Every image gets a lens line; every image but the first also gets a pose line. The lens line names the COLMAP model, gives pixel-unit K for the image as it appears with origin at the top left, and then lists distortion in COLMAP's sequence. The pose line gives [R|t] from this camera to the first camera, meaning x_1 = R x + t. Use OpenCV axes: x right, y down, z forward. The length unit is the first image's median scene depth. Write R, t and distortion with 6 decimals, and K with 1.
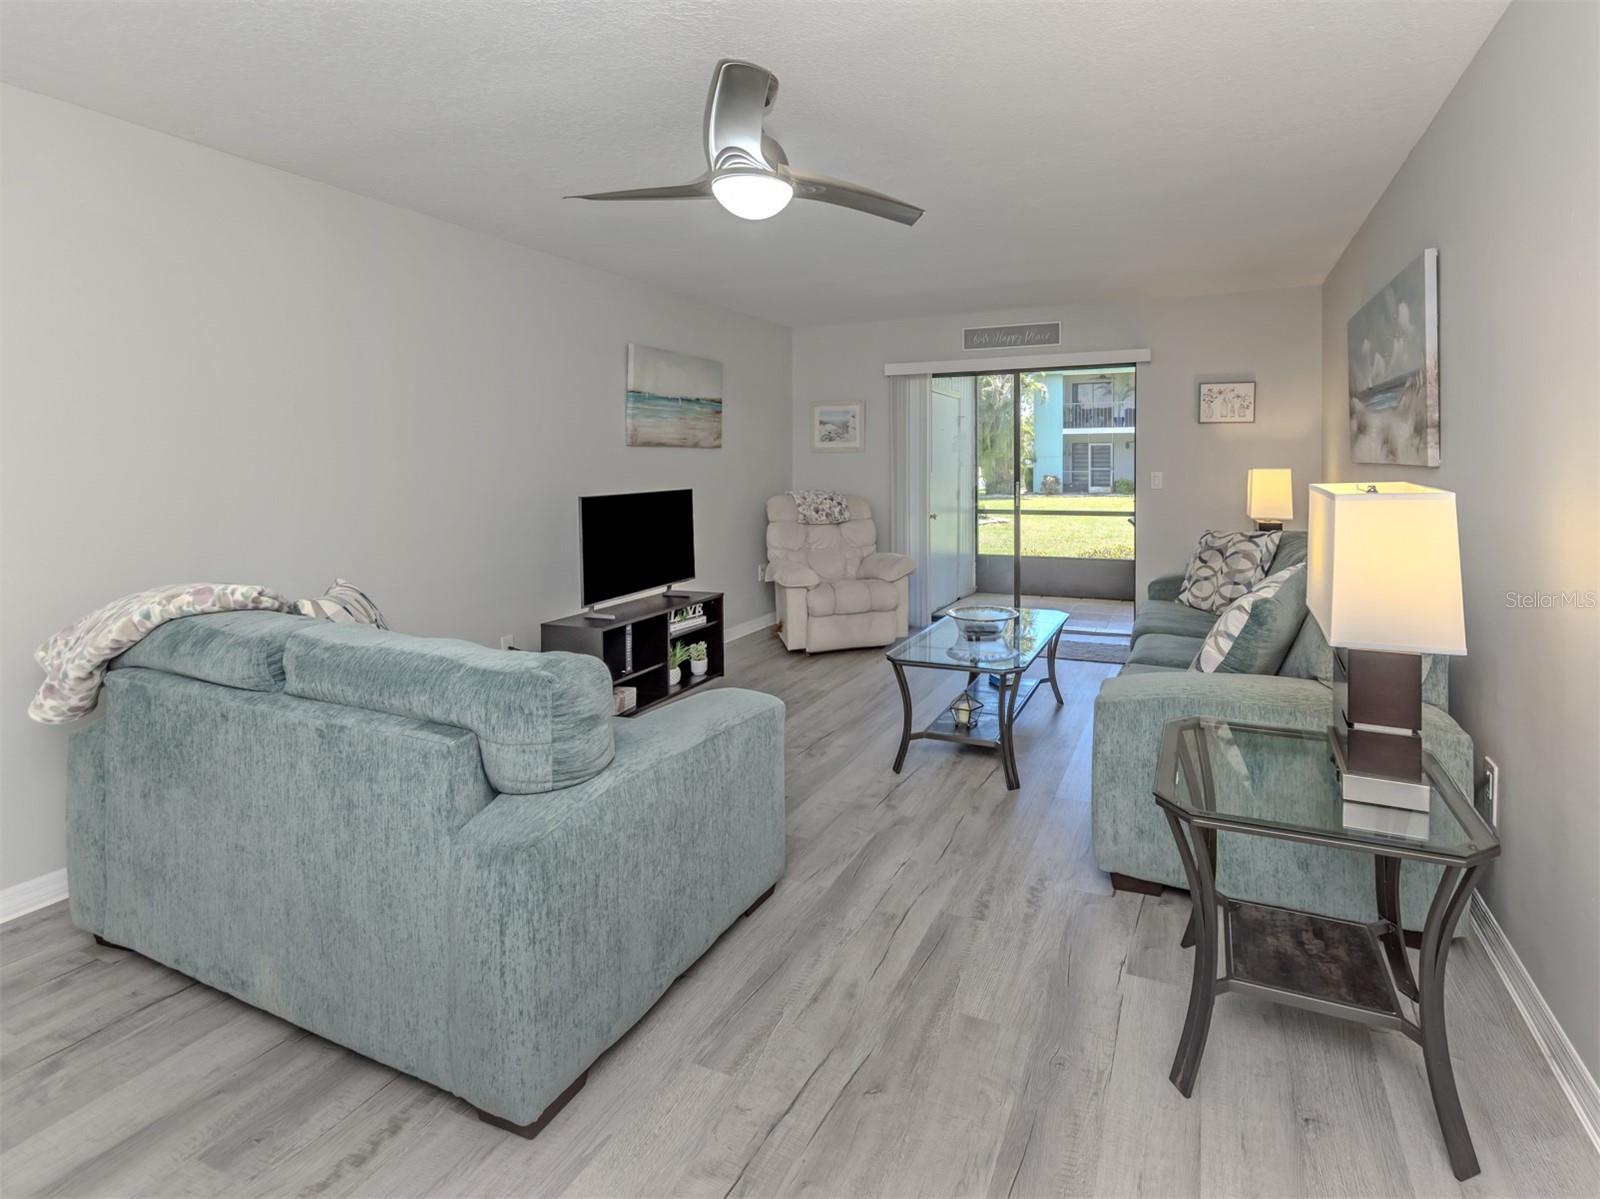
lens RADIAL K [[997.1, 0, 804.3], [0, 997.1, 549.1], [0, 0, 1]] dist [0.007103, 0.002094]
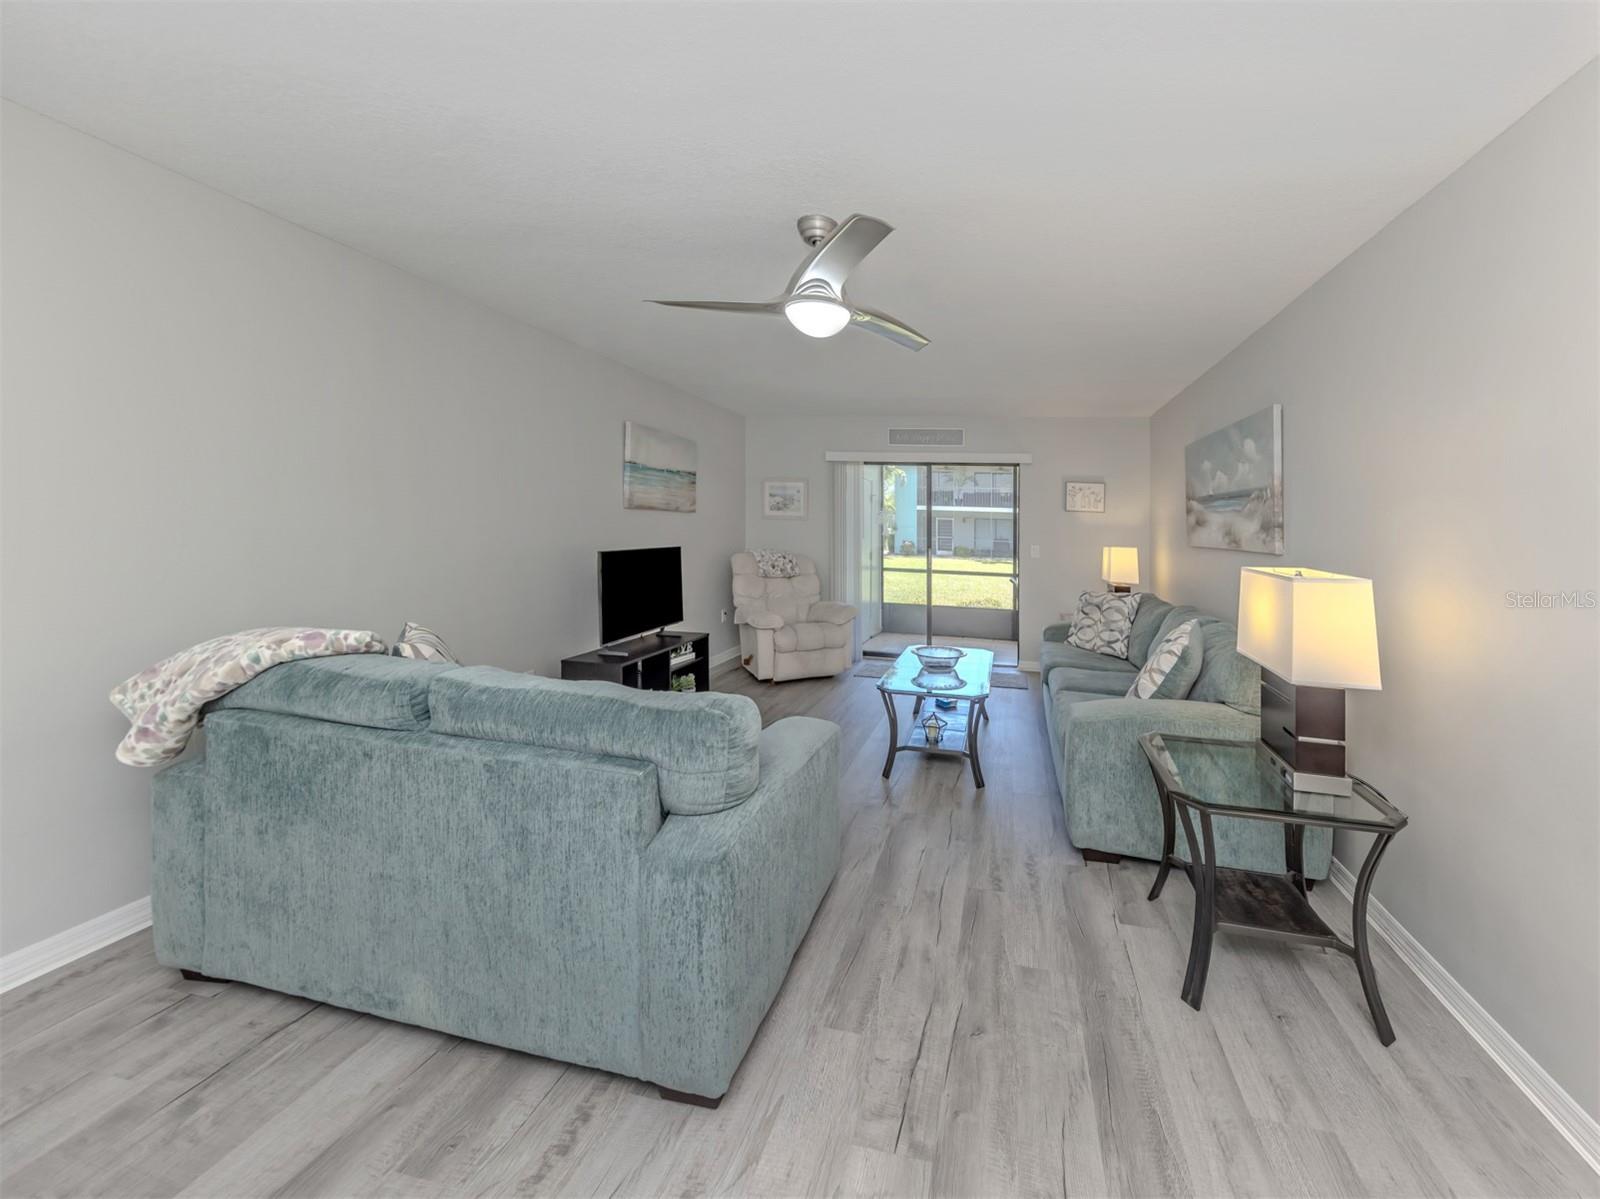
lens RADIAL K [[786.1, 0, 924.5], [0, 786.1, 593.2], [0, 0, 1]] dist [0.009273, -0.000404]
pose [[0.968315, 0.020119, 0.248921, -0.182498], [-0.019182, 0.999797, -0.006188, -0.010756], [-0.248995, 0.001217, 0.968504, 0.024199]]
